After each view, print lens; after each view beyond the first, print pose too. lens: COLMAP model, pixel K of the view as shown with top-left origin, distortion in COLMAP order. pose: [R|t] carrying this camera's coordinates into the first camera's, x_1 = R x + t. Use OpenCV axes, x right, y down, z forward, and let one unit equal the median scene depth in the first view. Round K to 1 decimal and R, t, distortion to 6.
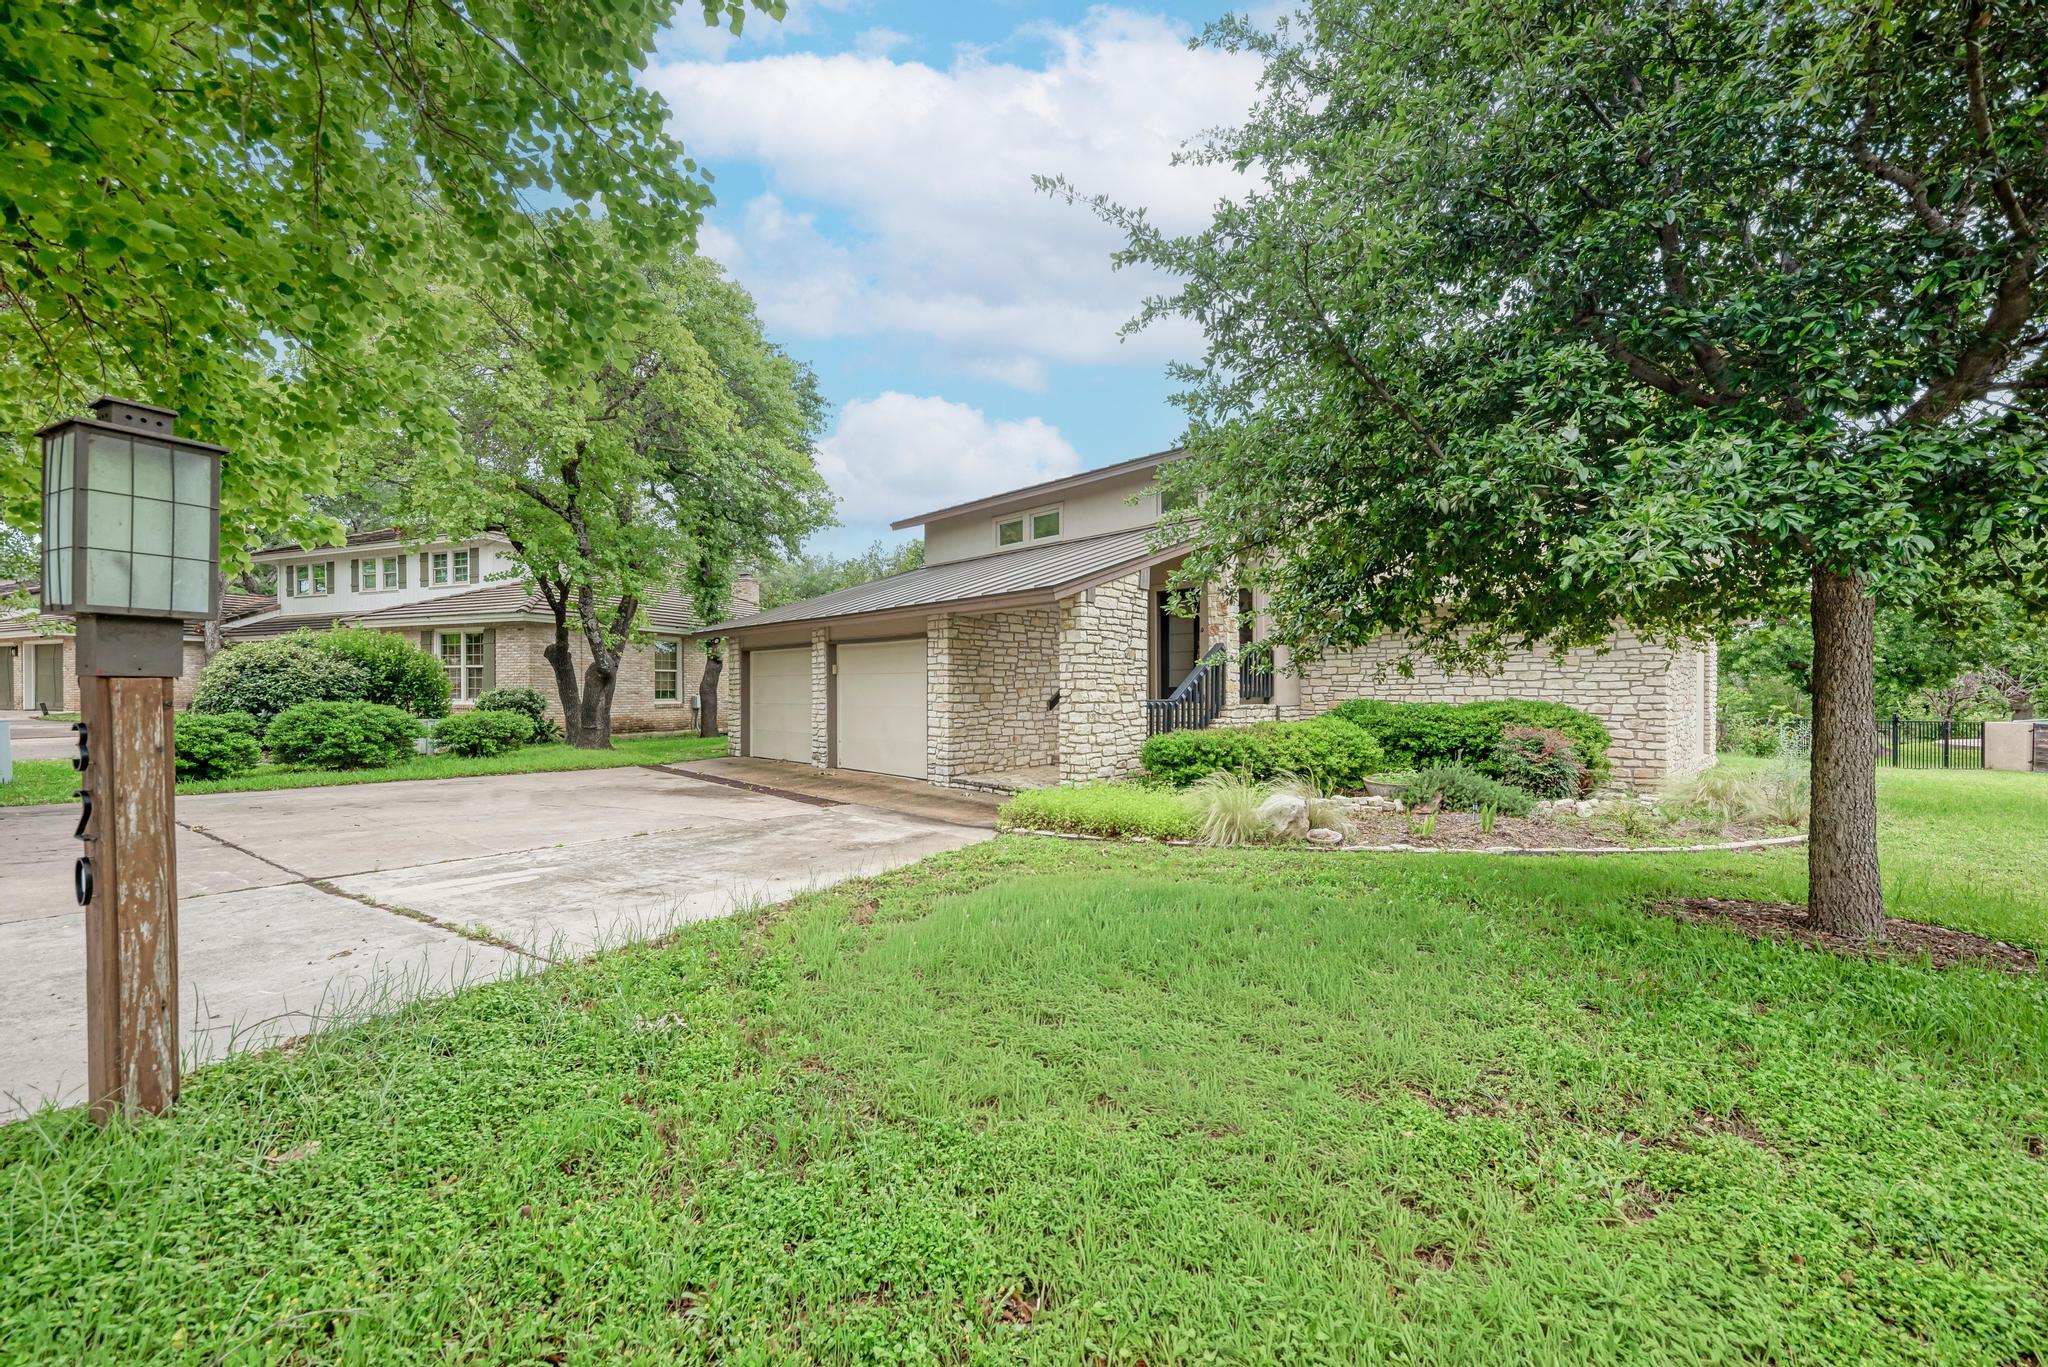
lens RADIAL K [[820.1, 0, 1017.6], [0, 820.1, 688.2], [0, 0, 1]] dist [-0.000642, -0.000004]
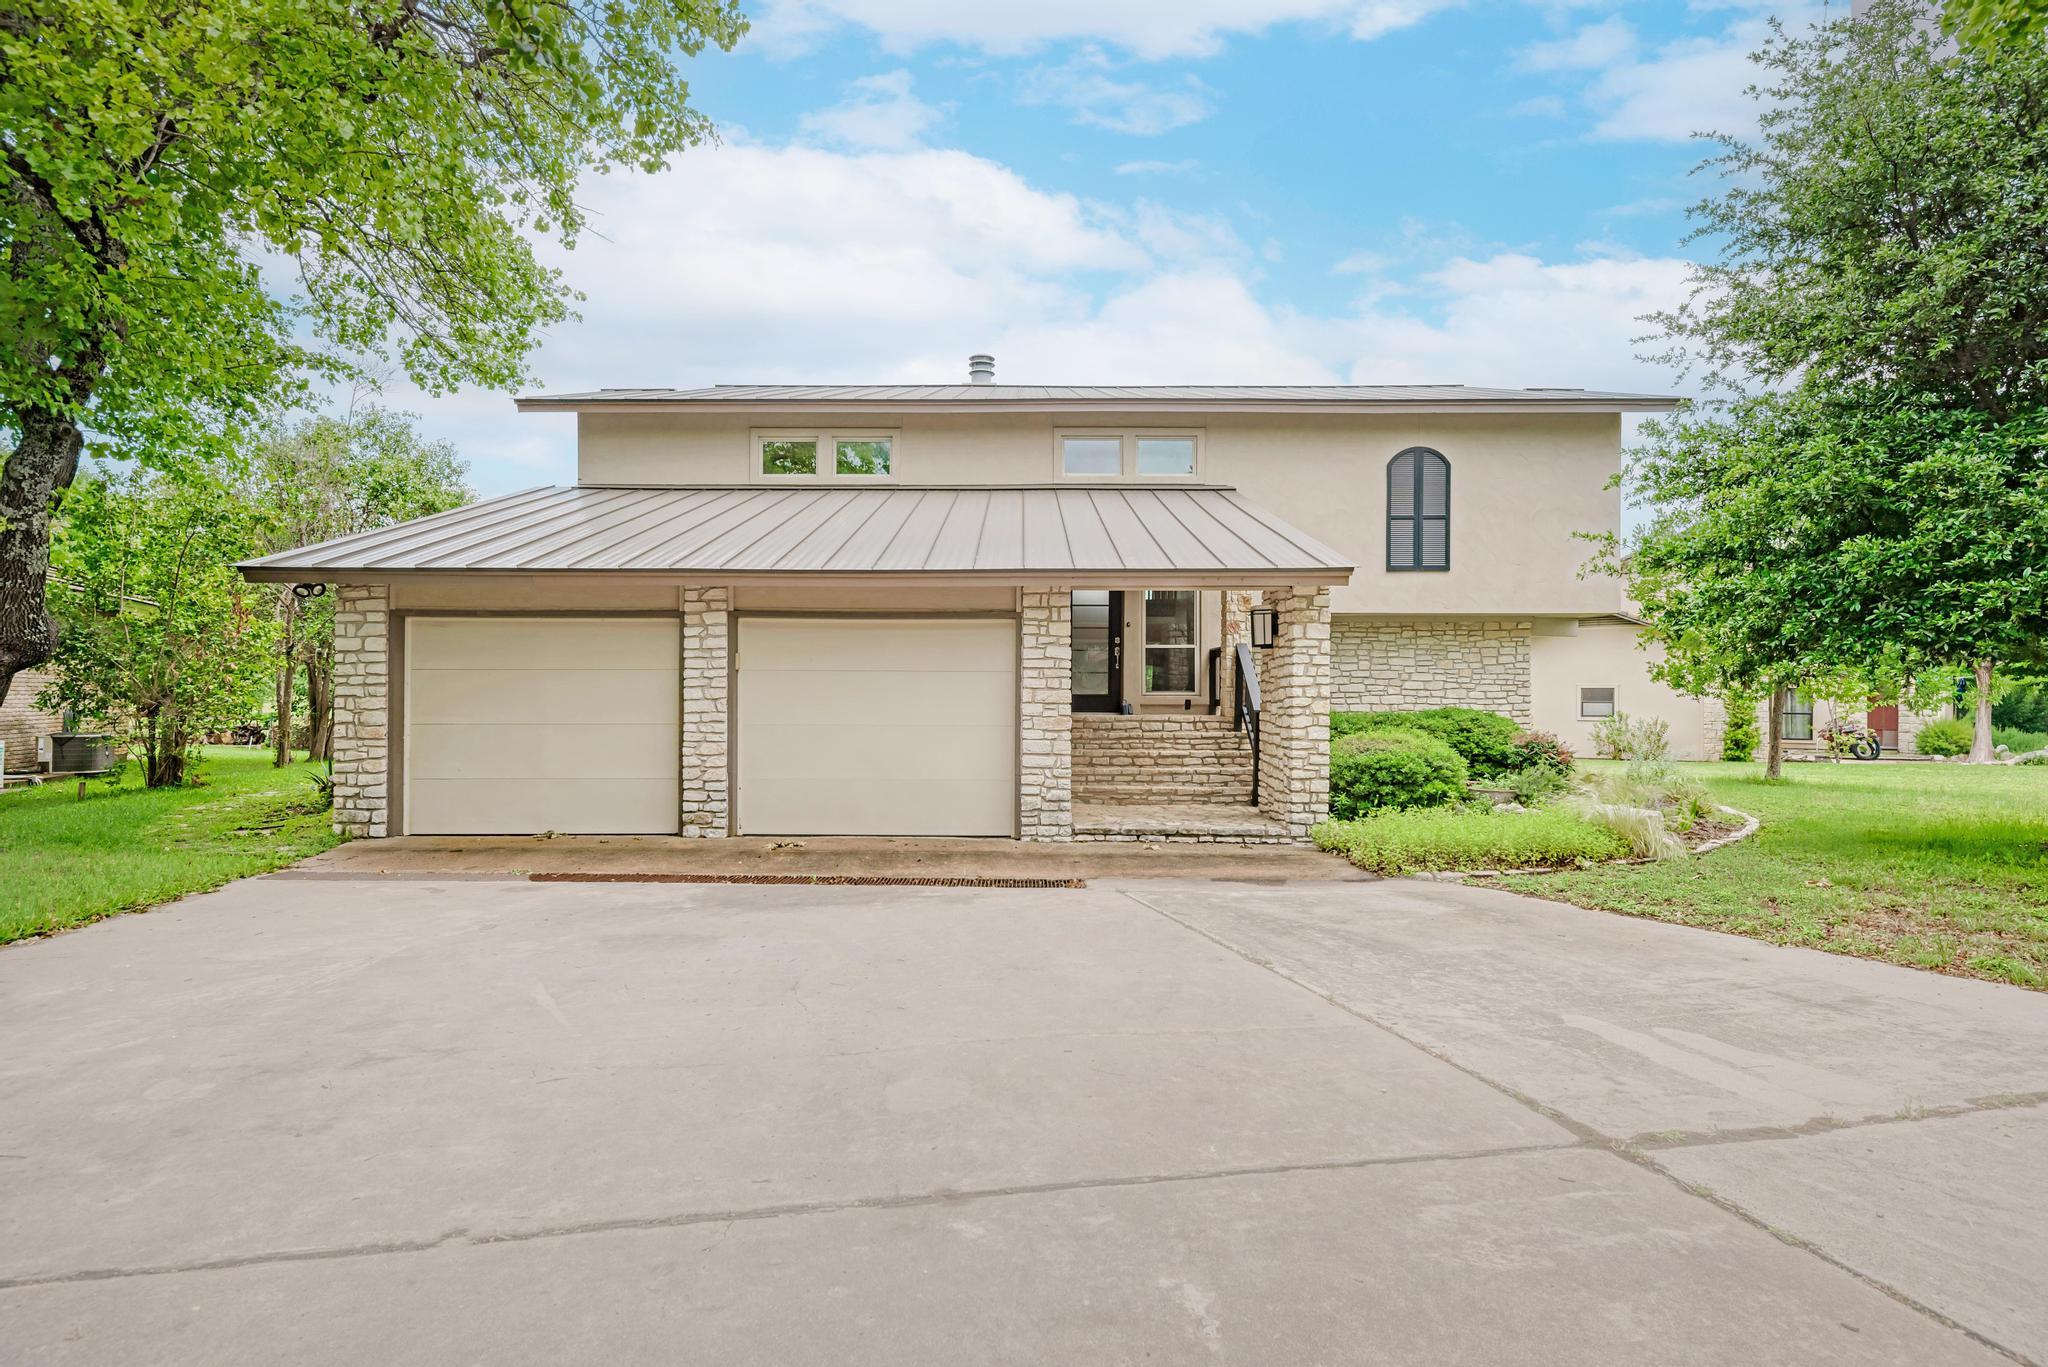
lens RADIAL K [[1035.9, 0, 1036.2], [0, 1035.9, 700.9], [0, 0, 1]] dist [0.017127, -0.000444]
pose [[0.686010, -0.001000, 0.727591, -0.704636], [-0.003511, 0.999983, 0.004685, 0.000318], [-0.727584, -0.005768, 0.685995, 0.420210]]
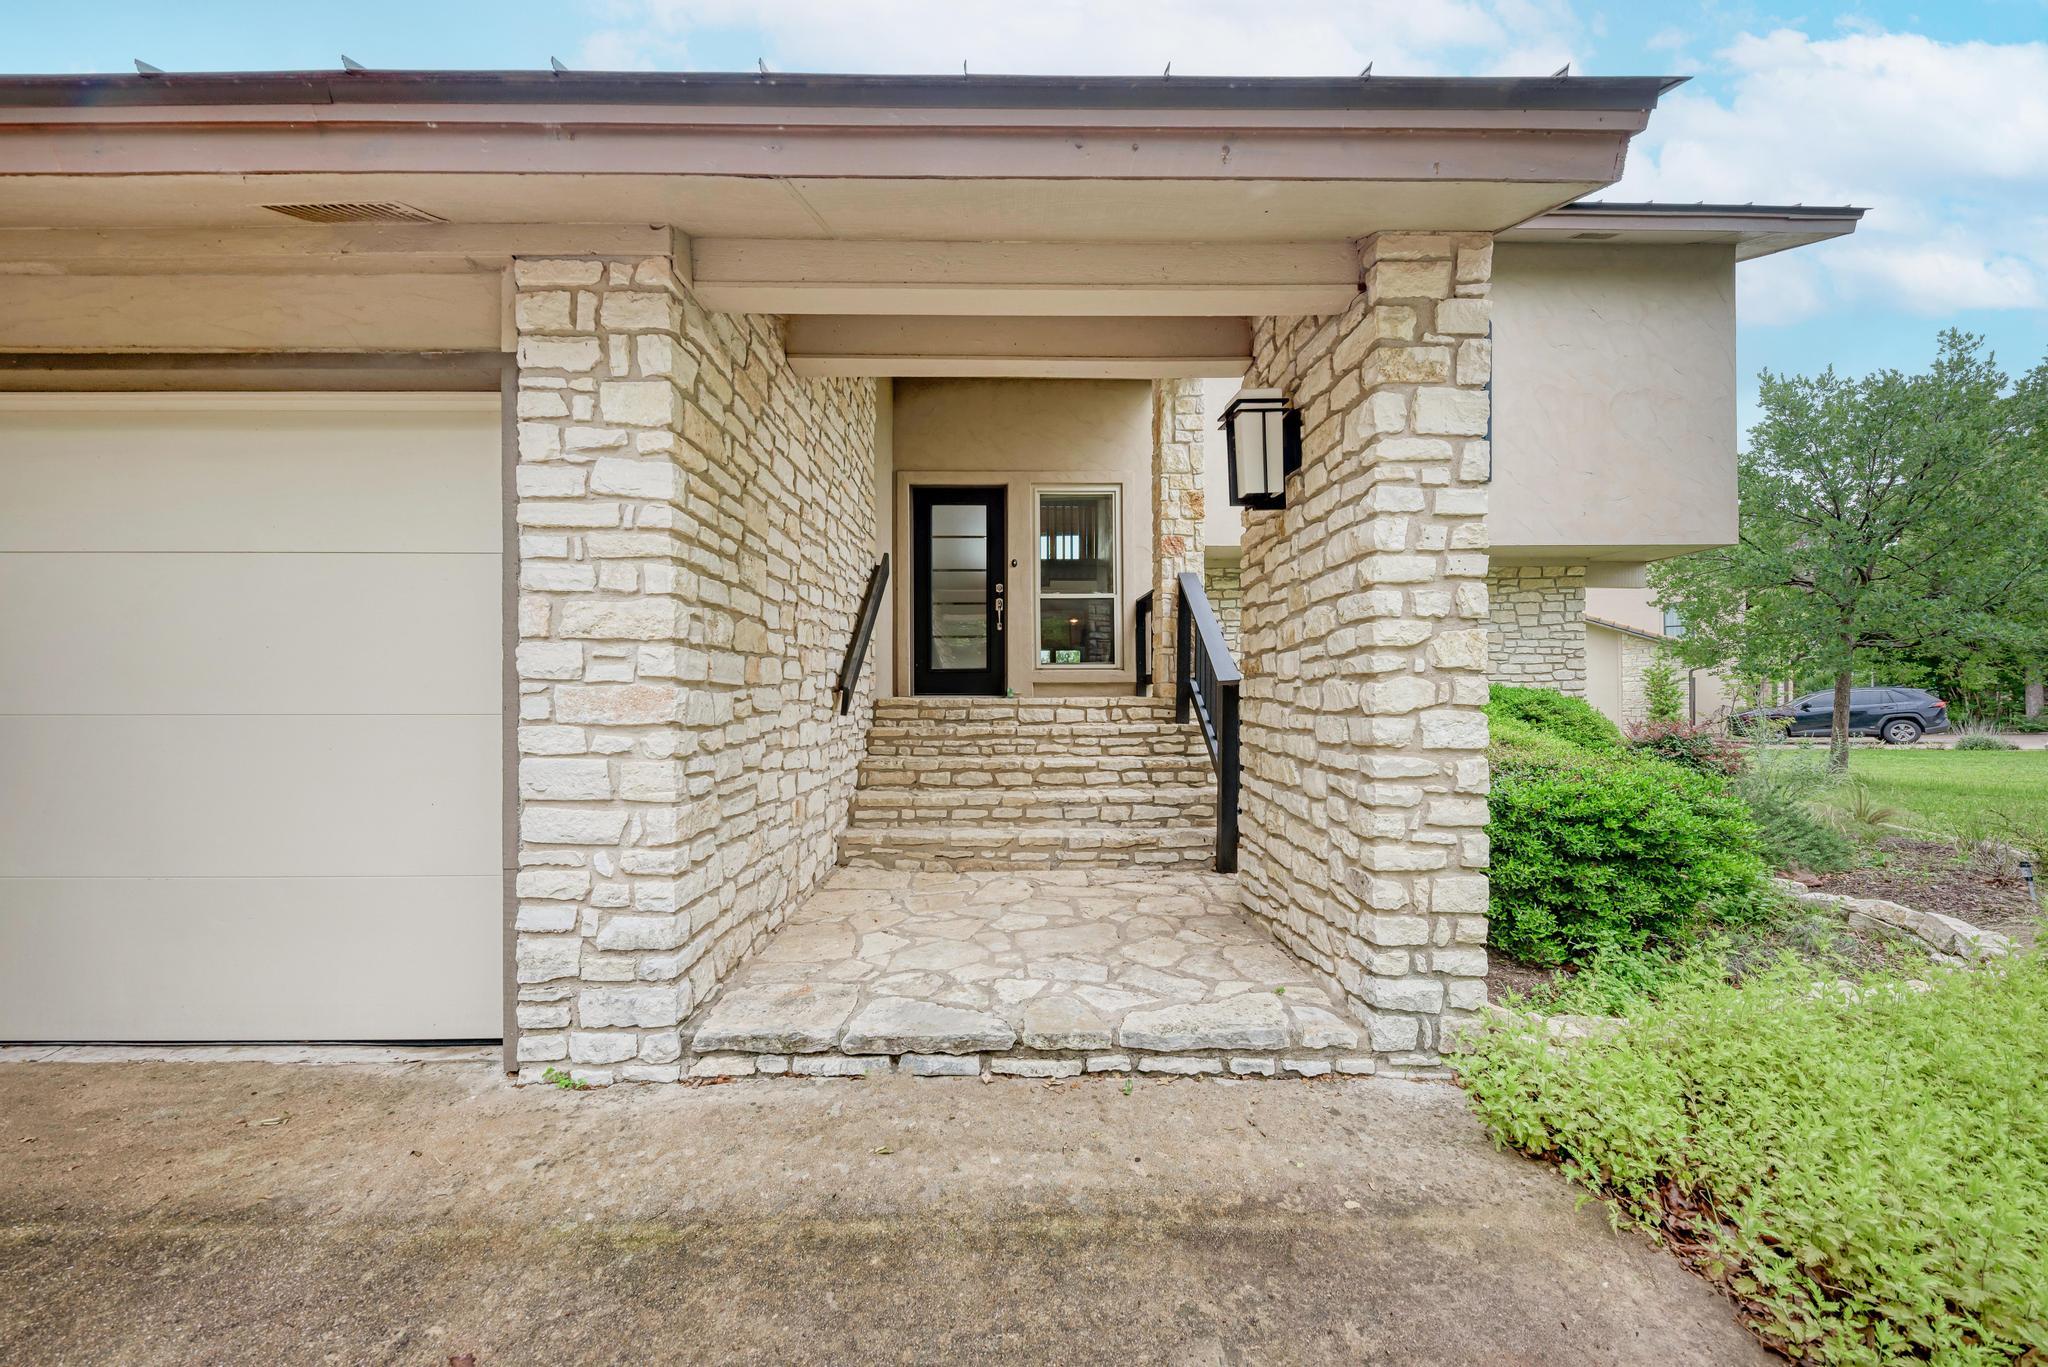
lens RADIAL K [[752.6, 0, 1024.3], [0, 752.6, 693.5], [0, 0, 1]] dist [0.001823, 0.000068]
pose [[0.682700, 0.000632, 0.730699, -0.160327], [0.003268, 0.999987, -0.003919, 0.020506], [-0.730691, 0.005063, 0.682689, 0.775310]]
